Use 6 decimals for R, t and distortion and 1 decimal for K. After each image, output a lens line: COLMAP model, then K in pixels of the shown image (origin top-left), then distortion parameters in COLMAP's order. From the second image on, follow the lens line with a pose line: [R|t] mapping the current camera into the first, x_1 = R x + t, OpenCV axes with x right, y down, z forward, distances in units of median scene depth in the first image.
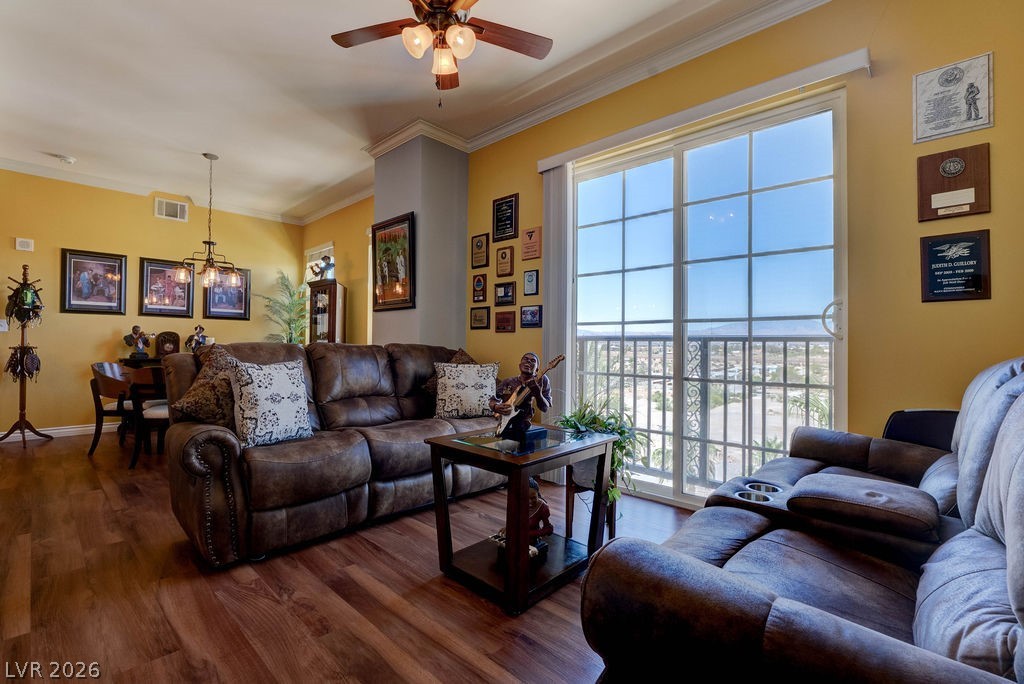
lens RADIAL K [[464.0, 0, 510.1], [0, 464.0, 338.3], [0, 0, 1]] dist [-0.017964, 0.004995]
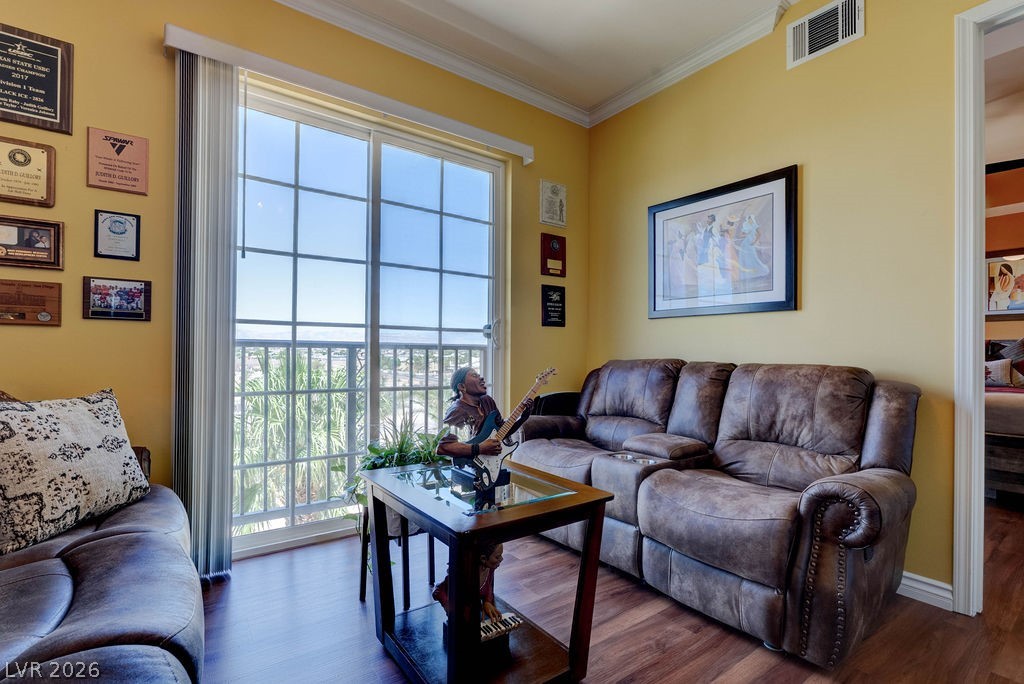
lens RADIAL K [[464.0, 0, 505.6], [0, 464.0, 349.5], [0, 0, 1]] dist [-0.017964, 0.004995]
pose [[0.182953, -0.000513, 0.983122, -0.333288], [-0.020818, 0.999774, 0.004396, -0.000564], [-0.982901, -0.021271, 0.182901, 0.399697]]
